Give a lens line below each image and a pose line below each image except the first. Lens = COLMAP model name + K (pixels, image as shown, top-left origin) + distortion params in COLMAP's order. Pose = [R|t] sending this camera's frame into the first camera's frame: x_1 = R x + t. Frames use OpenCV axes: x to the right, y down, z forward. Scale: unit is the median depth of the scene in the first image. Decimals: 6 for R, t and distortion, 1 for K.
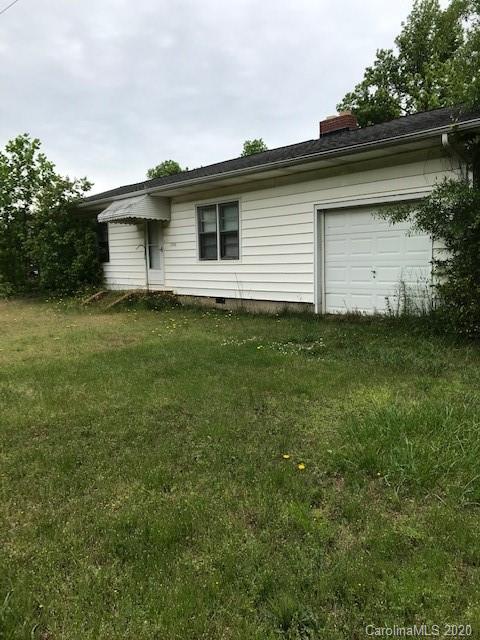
lens RADIAL K [[552.0, 0, 240.0], [0, 552.0, 320.0], [0, 0, 1]] dist [0.015027, 0.000846]
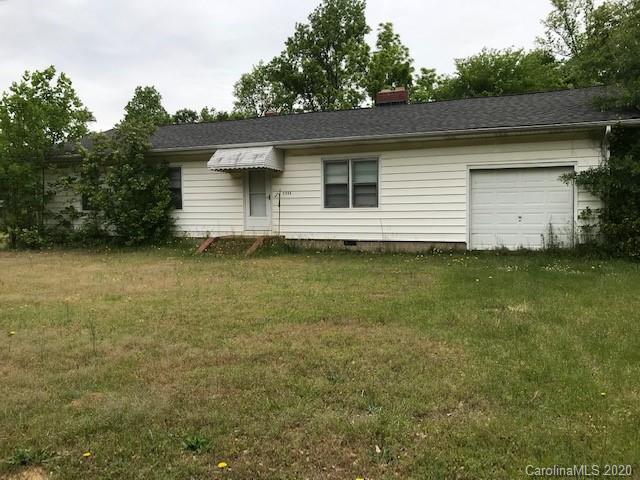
lens RADIAL K [[552.0, 0, 320.0], [0, 552.0, 240.0], [0, 0, 1]] dist [0.015027, 0.000846]
pose [[0.888799, -0.019571, 0.457880, -0.614421], [0.043653, 0.998160, -0.042073, 0.003468], [-0.456214, 0.057383, 0.888018, 0.018347]]
